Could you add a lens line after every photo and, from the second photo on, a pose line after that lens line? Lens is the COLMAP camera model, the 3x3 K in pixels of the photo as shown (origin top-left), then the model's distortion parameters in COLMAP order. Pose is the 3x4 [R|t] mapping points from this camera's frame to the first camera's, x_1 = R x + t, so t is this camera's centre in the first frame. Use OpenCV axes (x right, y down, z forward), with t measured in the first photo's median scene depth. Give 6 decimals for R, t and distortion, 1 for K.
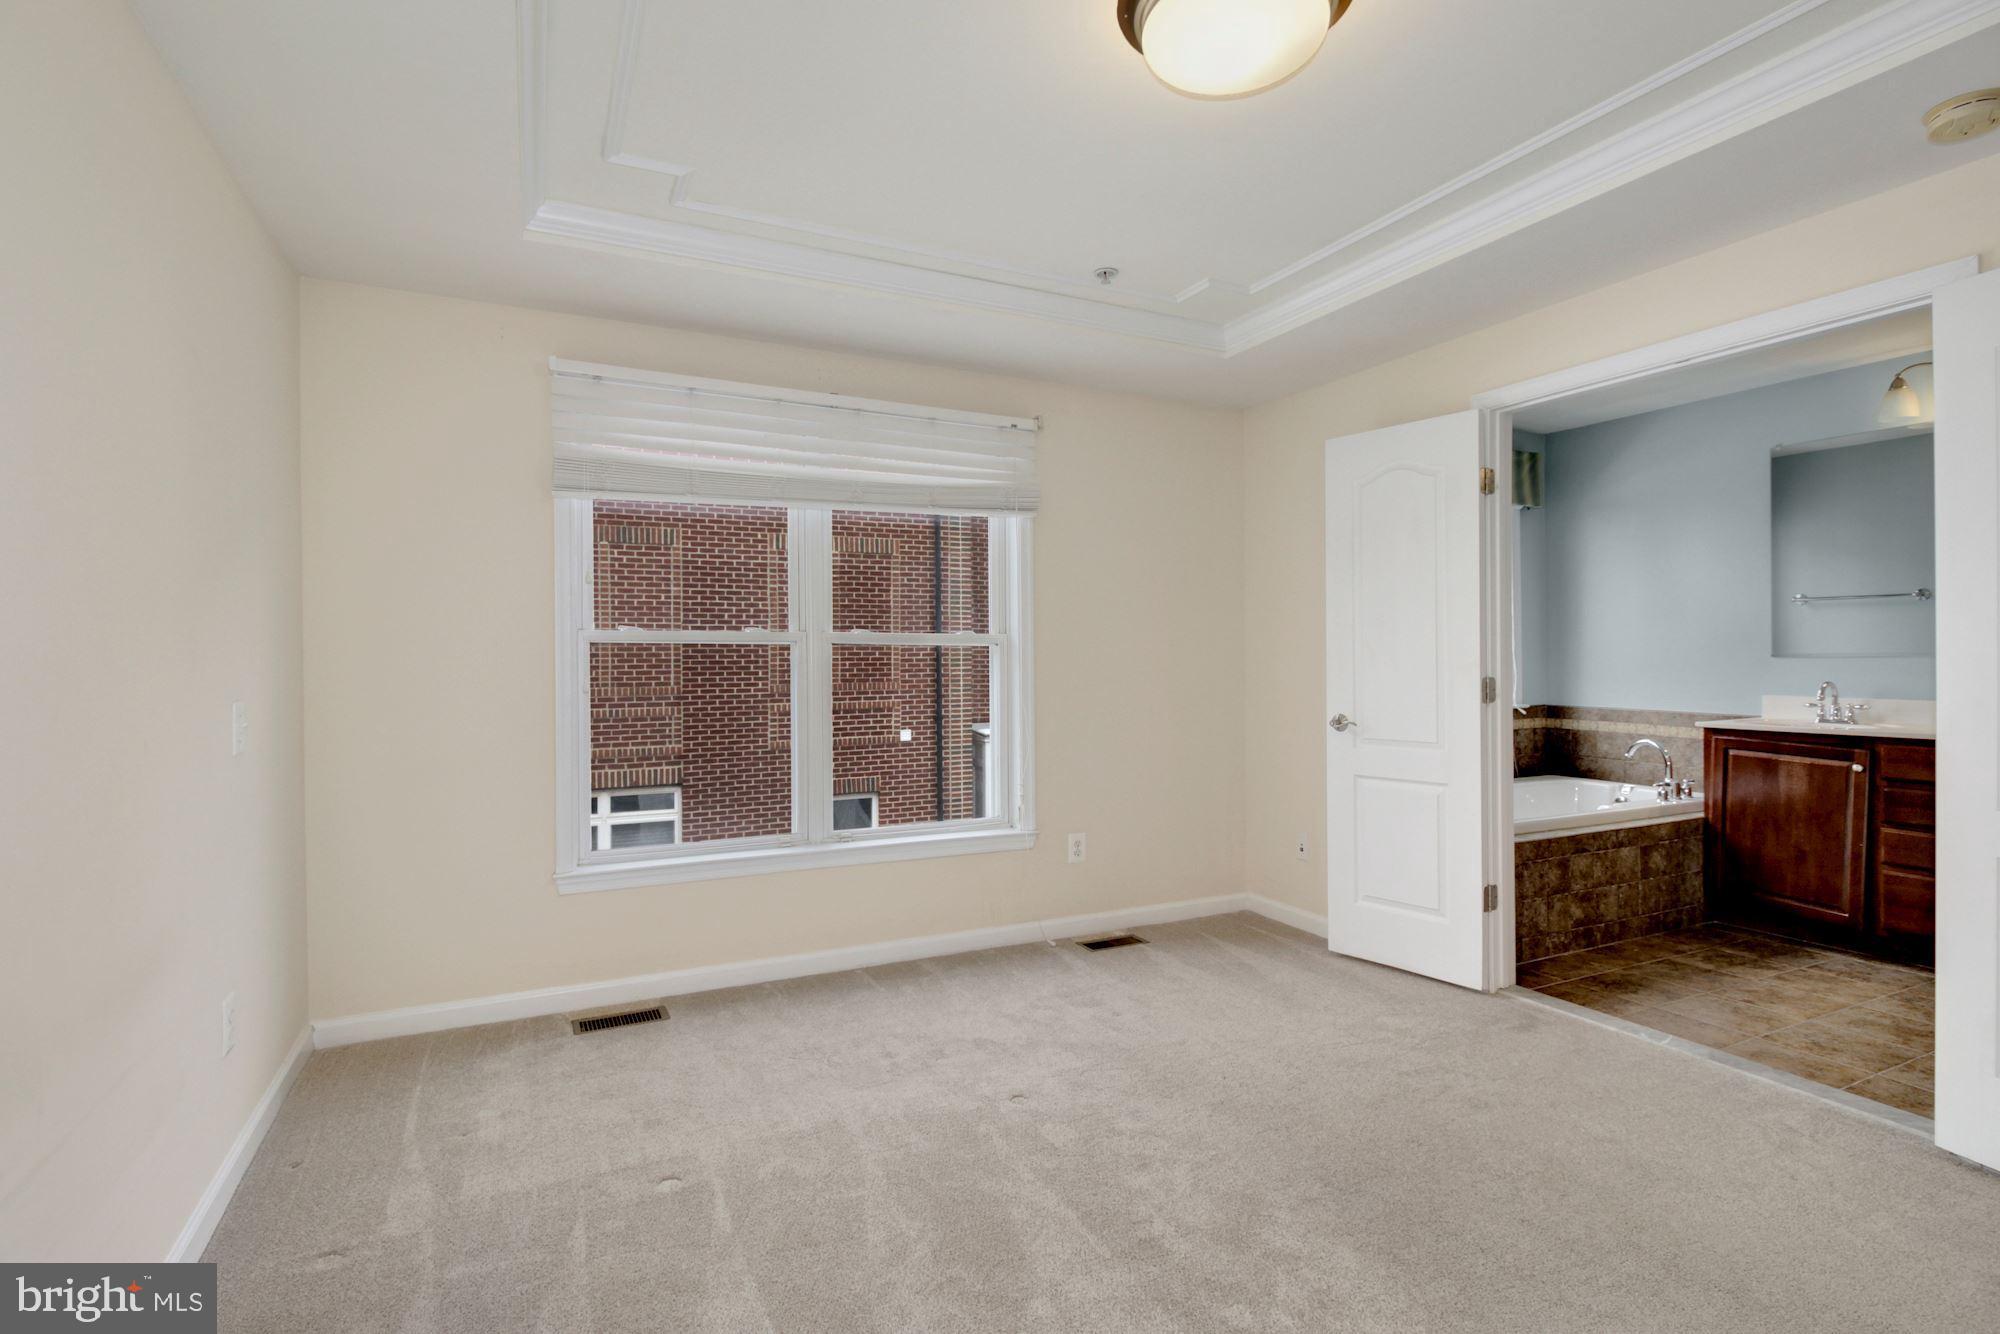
lens RADIAL K [[980.1, 0, 990.8], [0, 980.1, 659.0], [0, 0, 1]] dist [-0.000697, -0.005802]
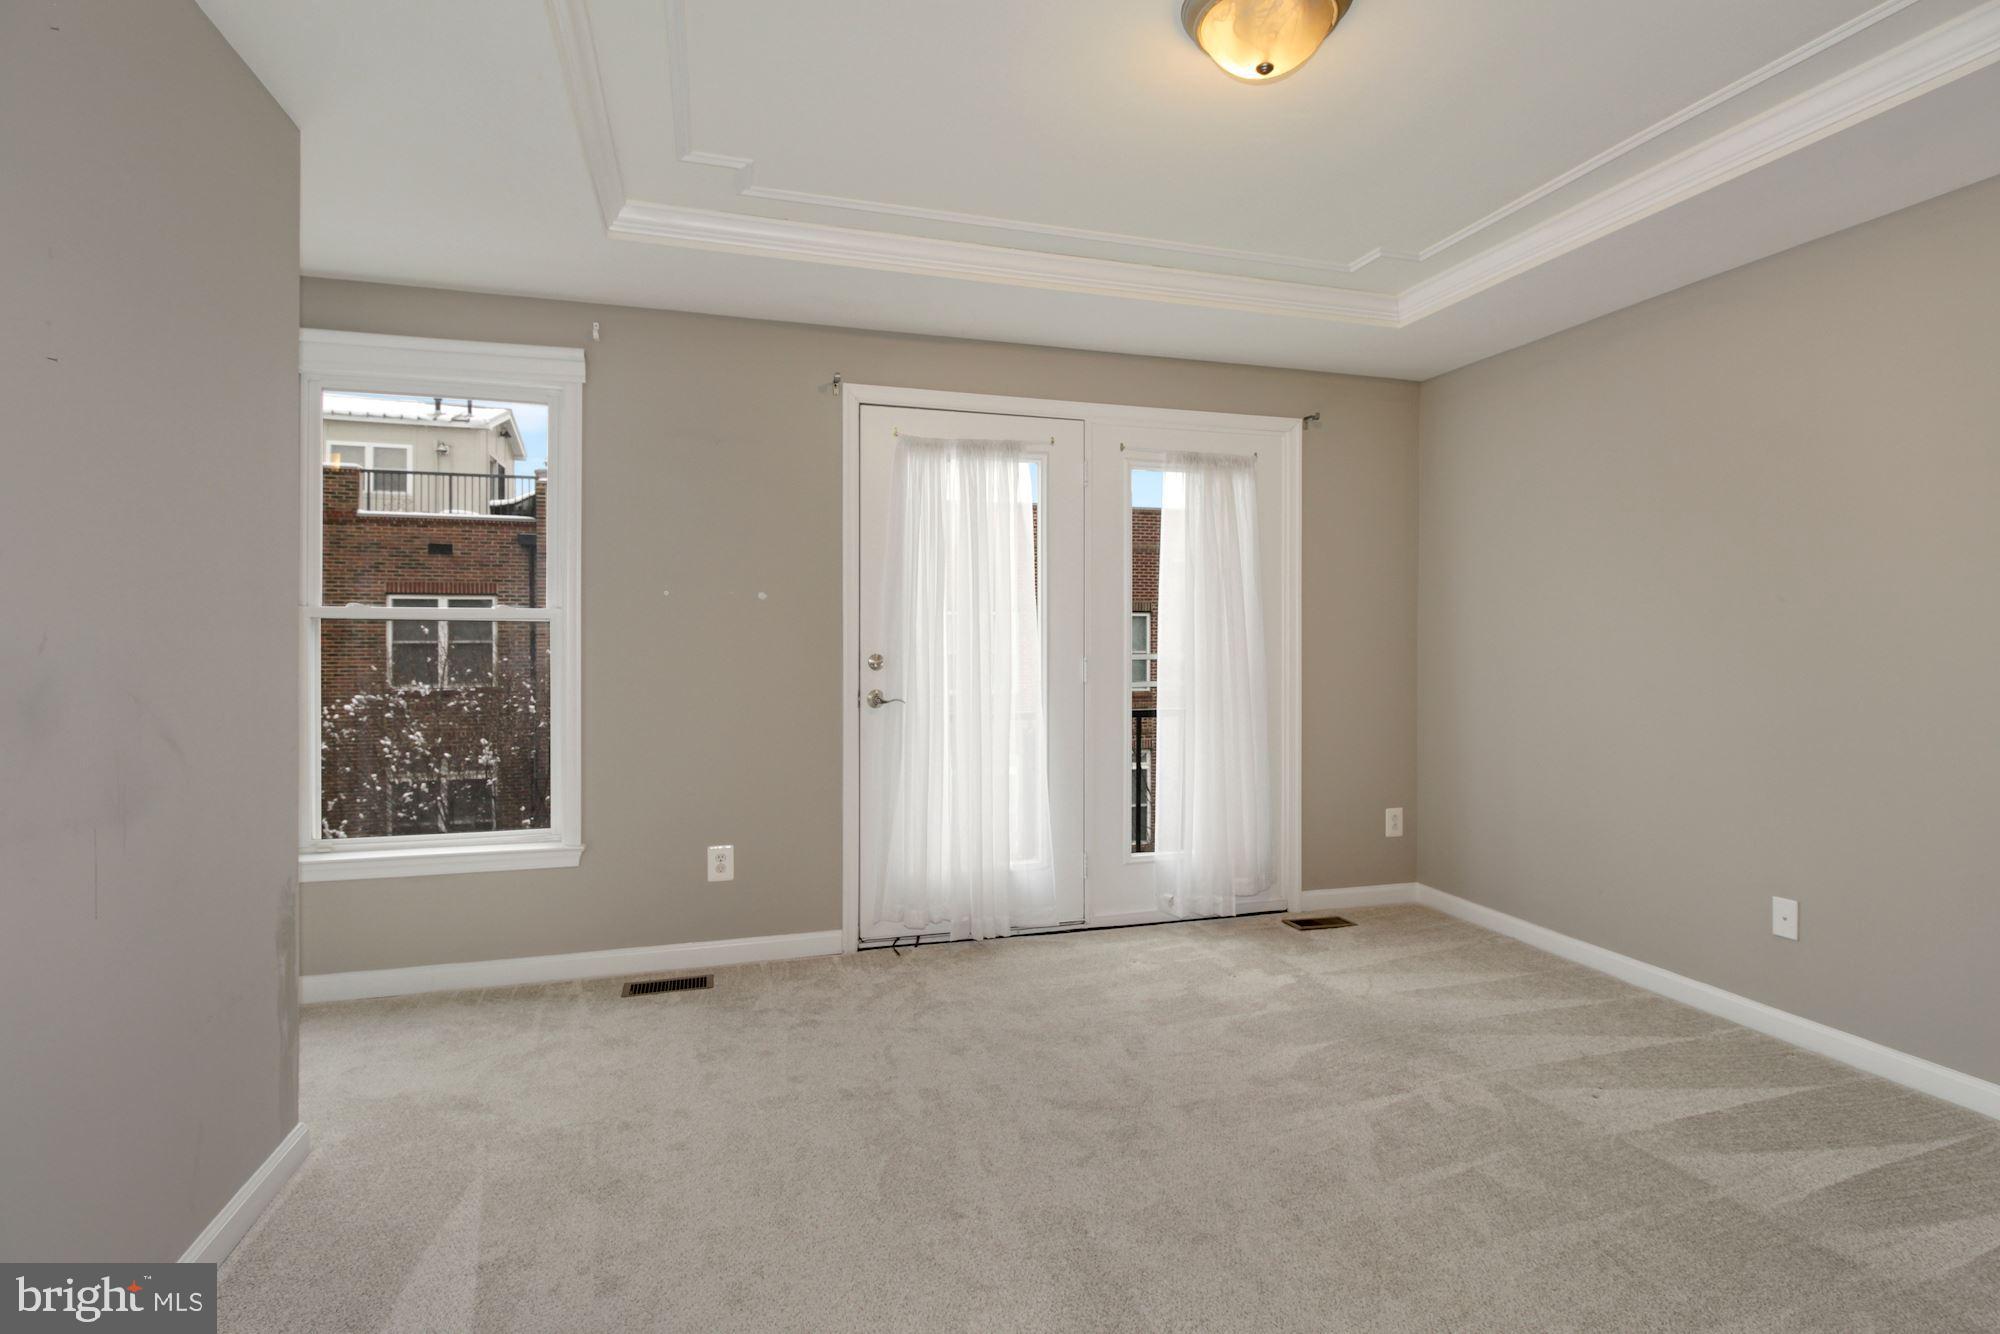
lens RADIAL K [[961.1, 0, 973.8], [0, 961.1, 640.4], [0, 0, 1]] dist [-0.005190, -0.000127]
pose [[0.985029, 0.005548, -0.172300, 0.114455], [-0.005280, 0.999984, 0.002017, -0.000347], [0.172309, -0.001077, 0.985042, 0.057044]]
